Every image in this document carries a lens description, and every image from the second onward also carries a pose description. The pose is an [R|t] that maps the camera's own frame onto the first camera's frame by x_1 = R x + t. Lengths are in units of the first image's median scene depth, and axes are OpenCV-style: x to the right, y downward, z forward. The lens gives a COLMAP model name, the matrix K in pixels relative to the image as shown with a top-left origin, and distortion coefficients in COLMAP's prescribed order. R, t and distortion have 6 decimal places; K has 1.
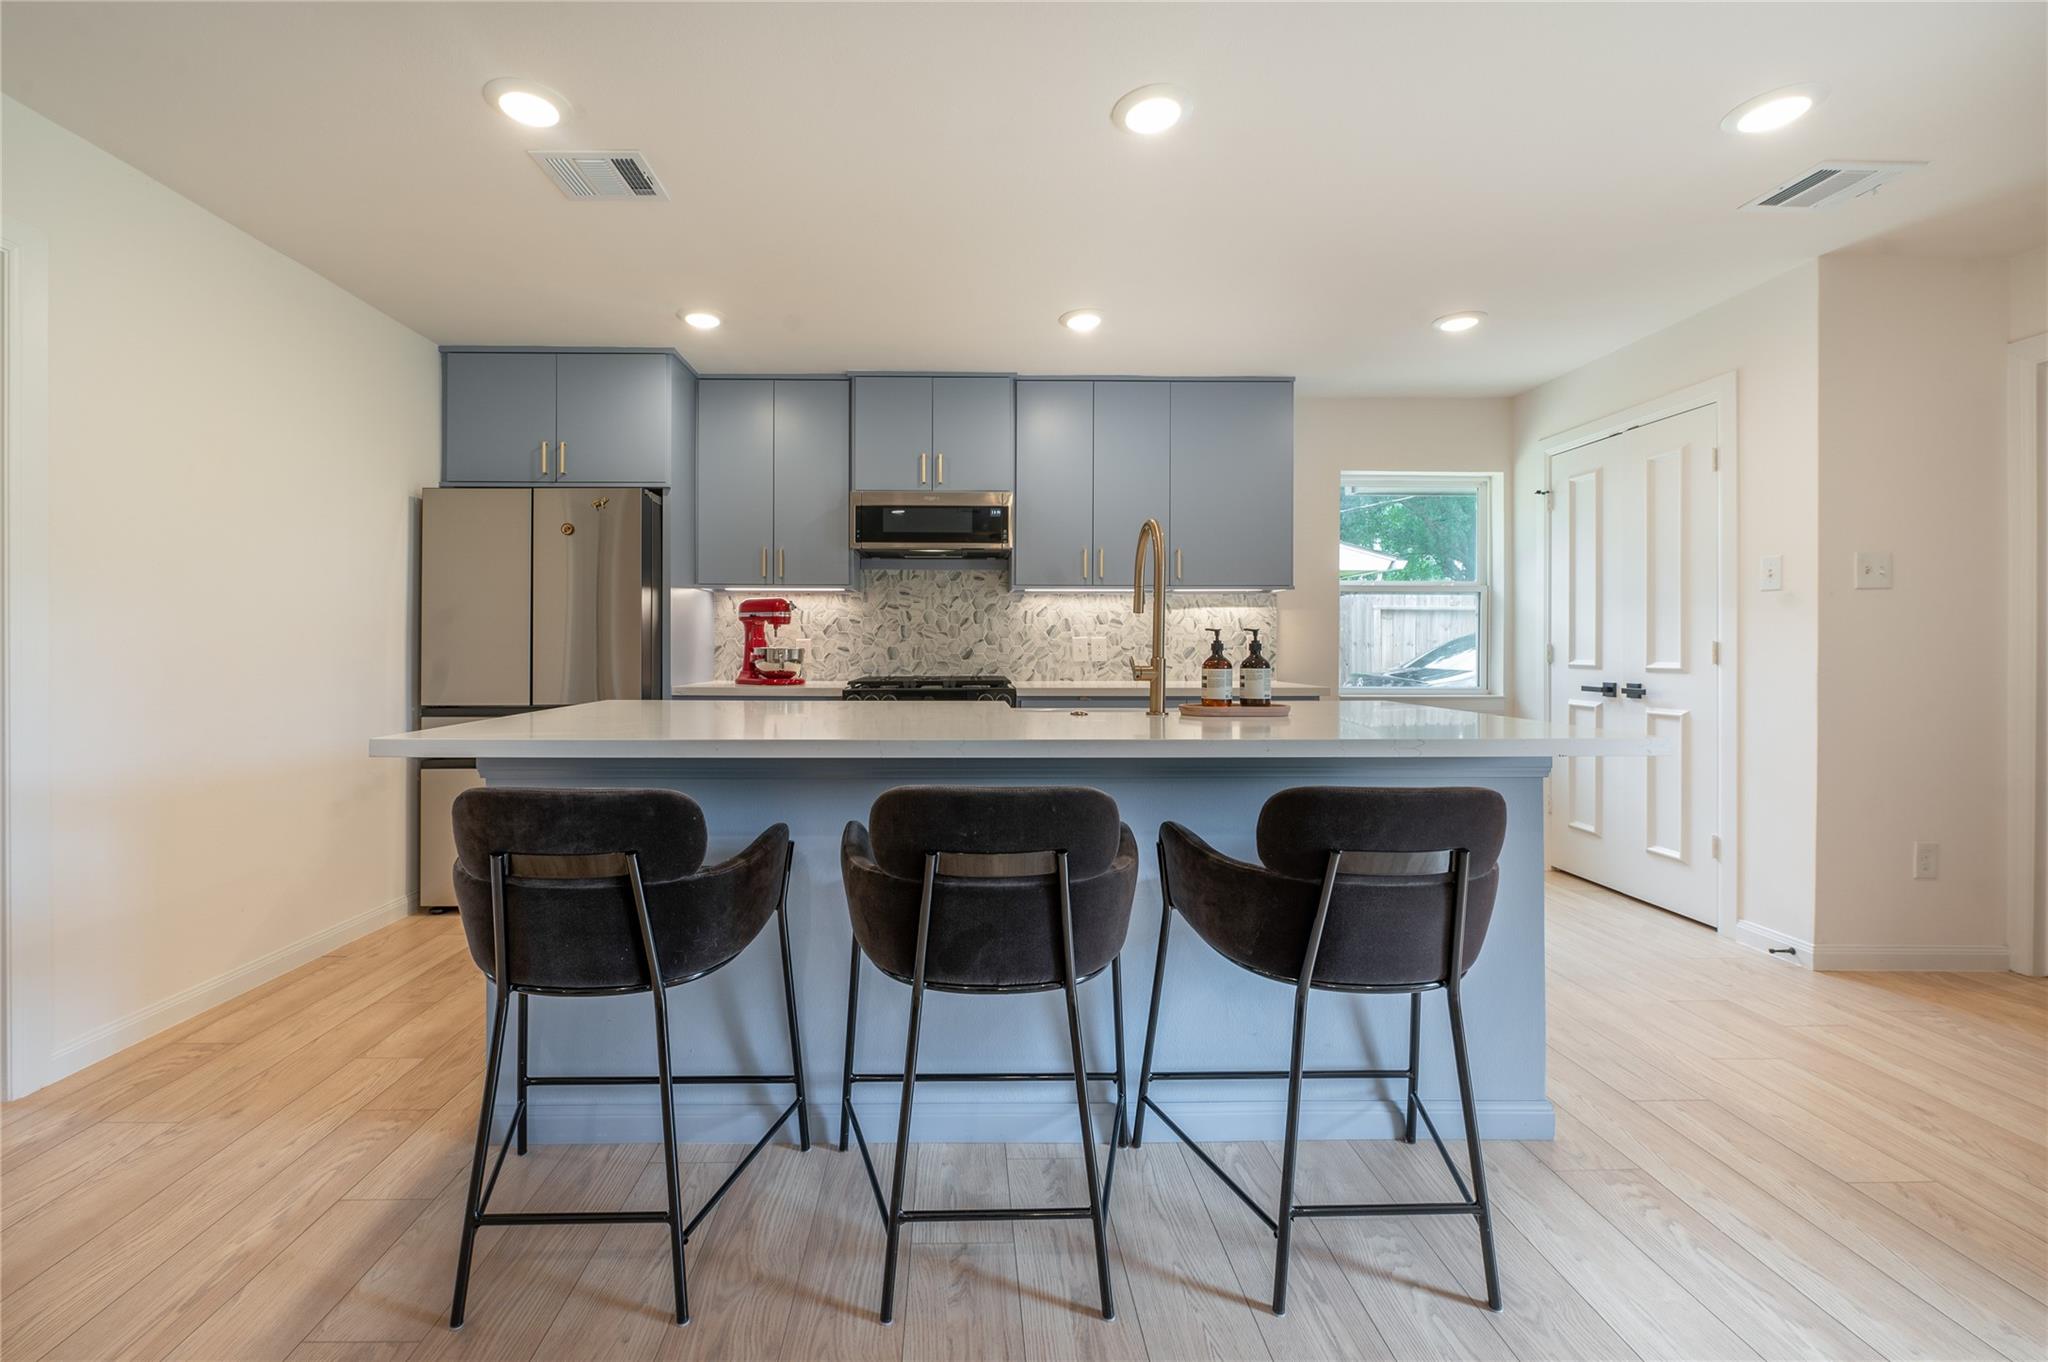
lens RADIAL K [[828.9, 0, 970.1], [0, 828.9, 654.1], [0, 0, 1]] dist [-0.007584, 0.000323]
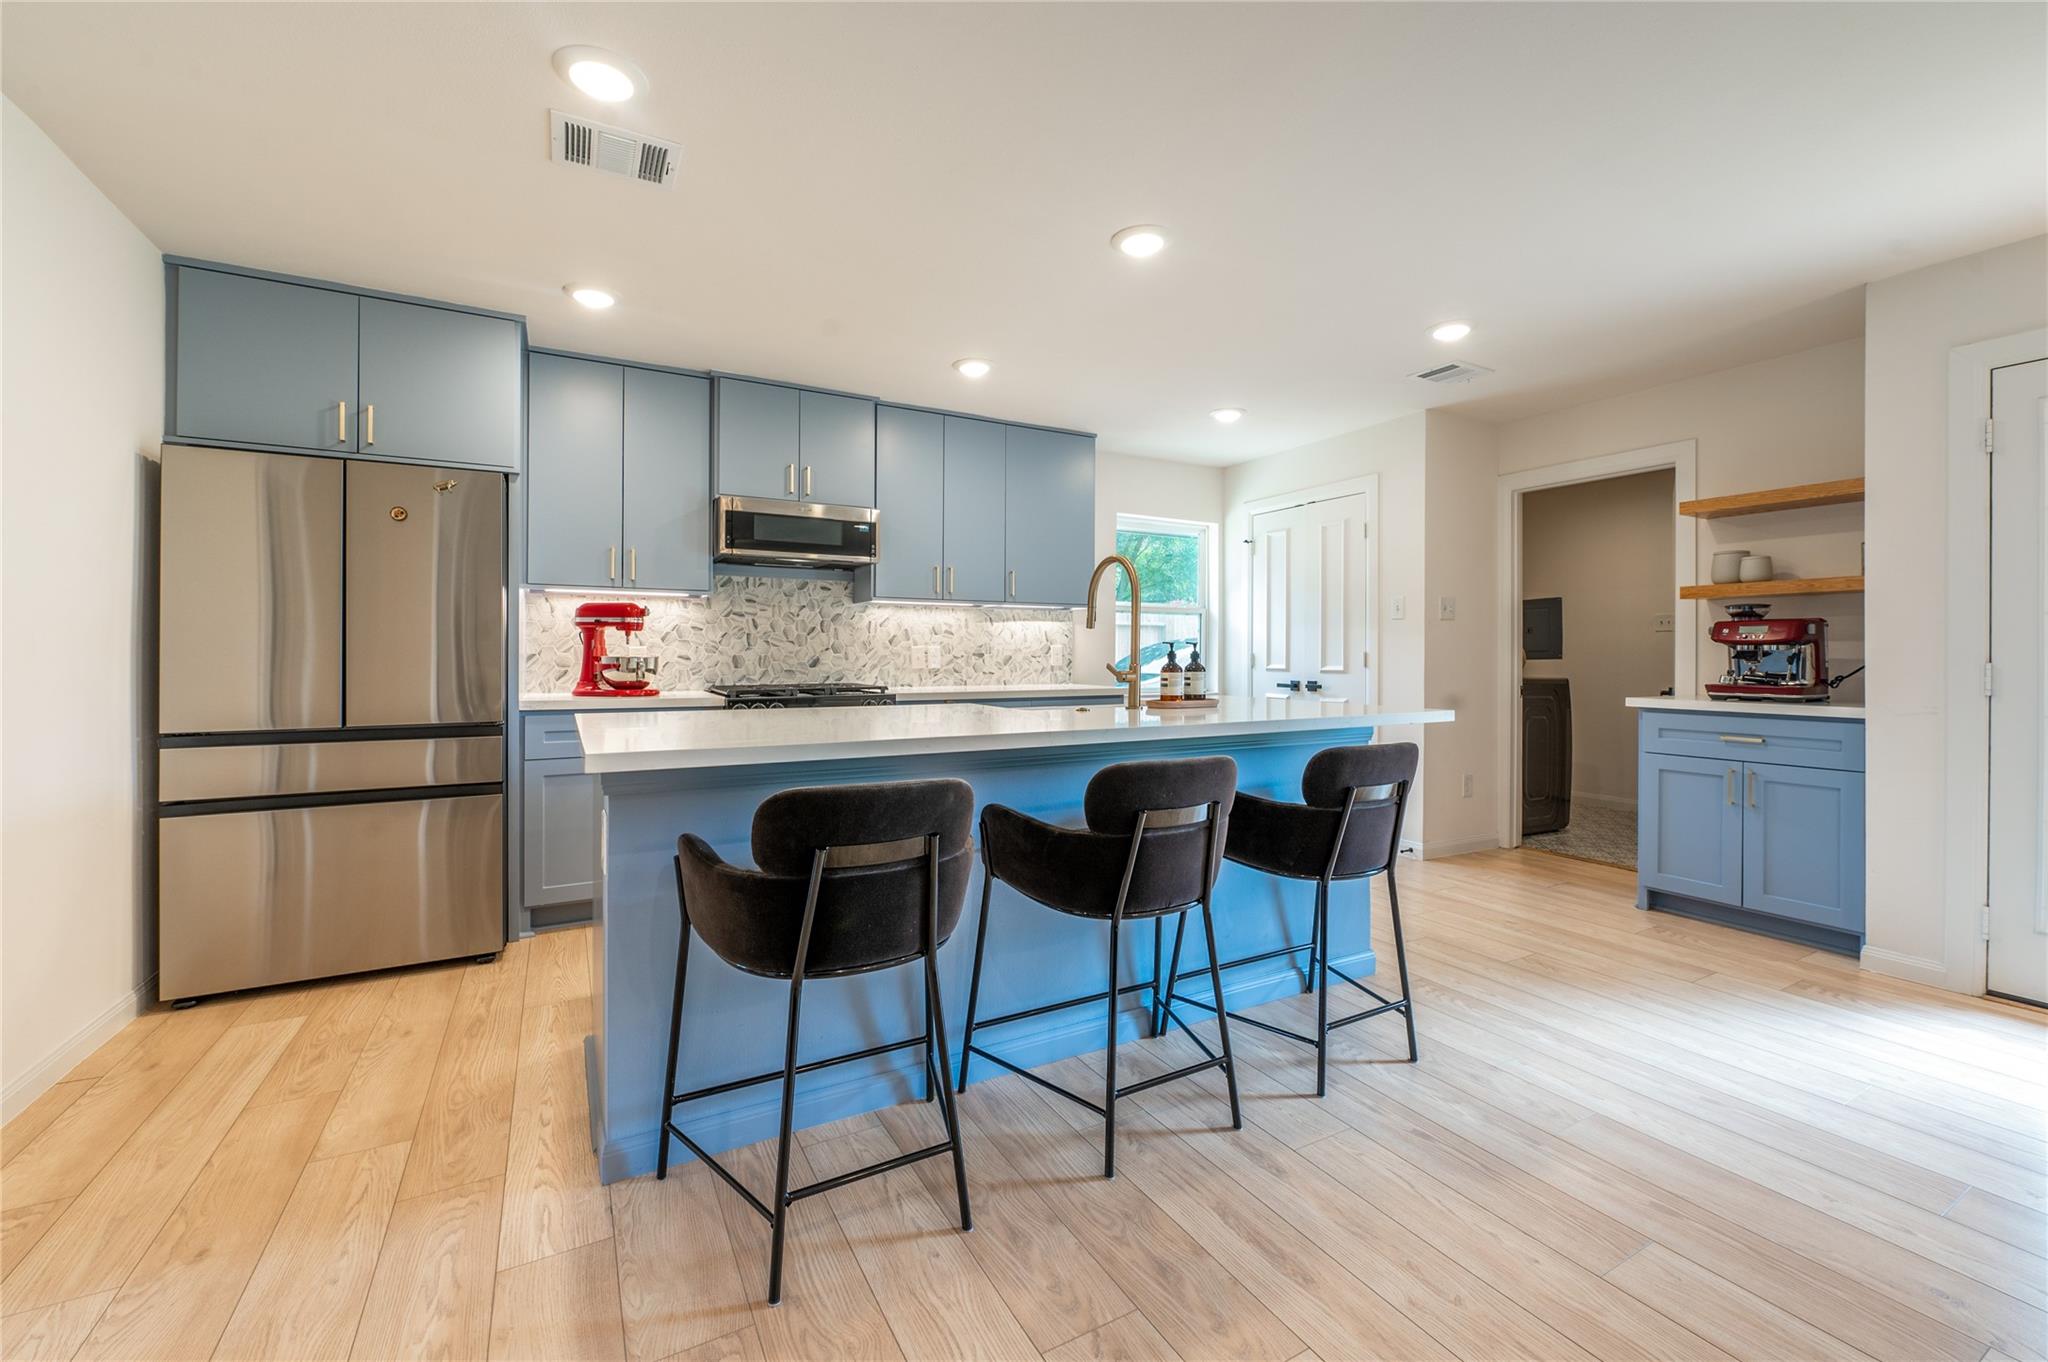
lens RADIAL K [[828.9, 0, 1024.7], [0, 828.9, 664.1], [0, 0, 1]] dist [-0.007584, 0.000323]
pose [[0.880012, -0.004974, 0.474925, -0.289570], [0.003214, 0.999985, 0.004516, -0.001495], [-0.474940, -0.002447, 0.880015, -0.027002]]
